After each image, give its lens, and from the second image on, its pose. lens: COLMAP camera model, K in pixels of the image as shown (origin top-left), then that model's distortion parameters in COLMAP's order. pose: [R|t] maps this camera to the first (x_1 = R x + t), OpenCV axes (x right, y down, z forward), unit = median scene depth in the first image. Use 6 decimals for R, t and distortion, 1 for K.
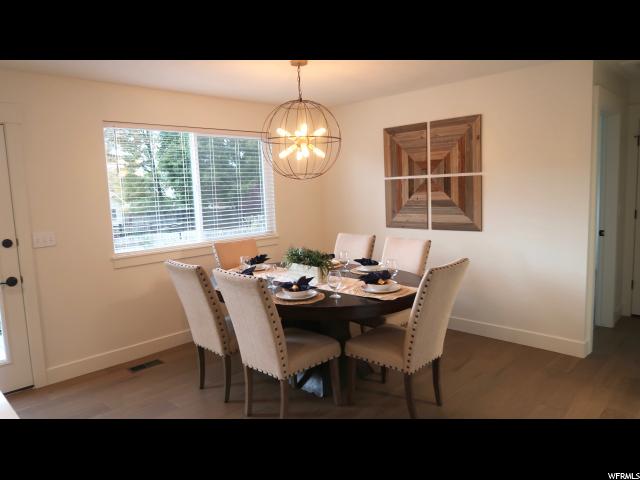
lens RADIAL K [[444.8, 0, 321.9], [0, 444.8, 238.7], [0, 0, 1]] dist [-0.020320, 0.008294]
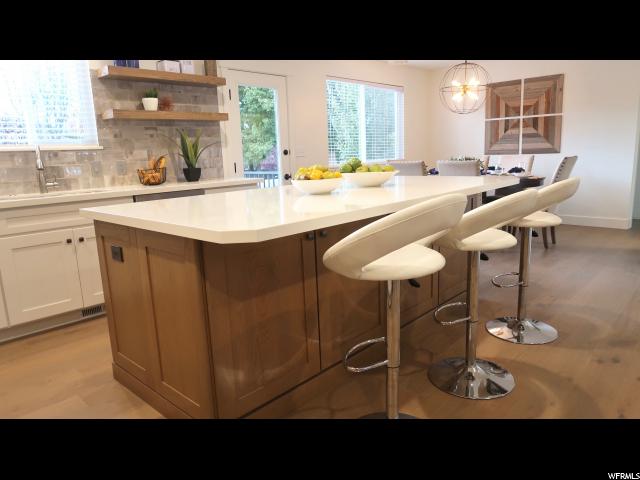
lens RADIAL K [[444.8, 0, 318.5], [0, 444.8, 240.1], [0, 0, 1]] dist [-0.020320, 0.008294]
pose [[0.999819, -0.002518, 0.018844, -0.456240], [0.001072, 0.997082, 0.076325, 0.151435], [-0.018981, -0.076291, 0.996905, -0.471787]]
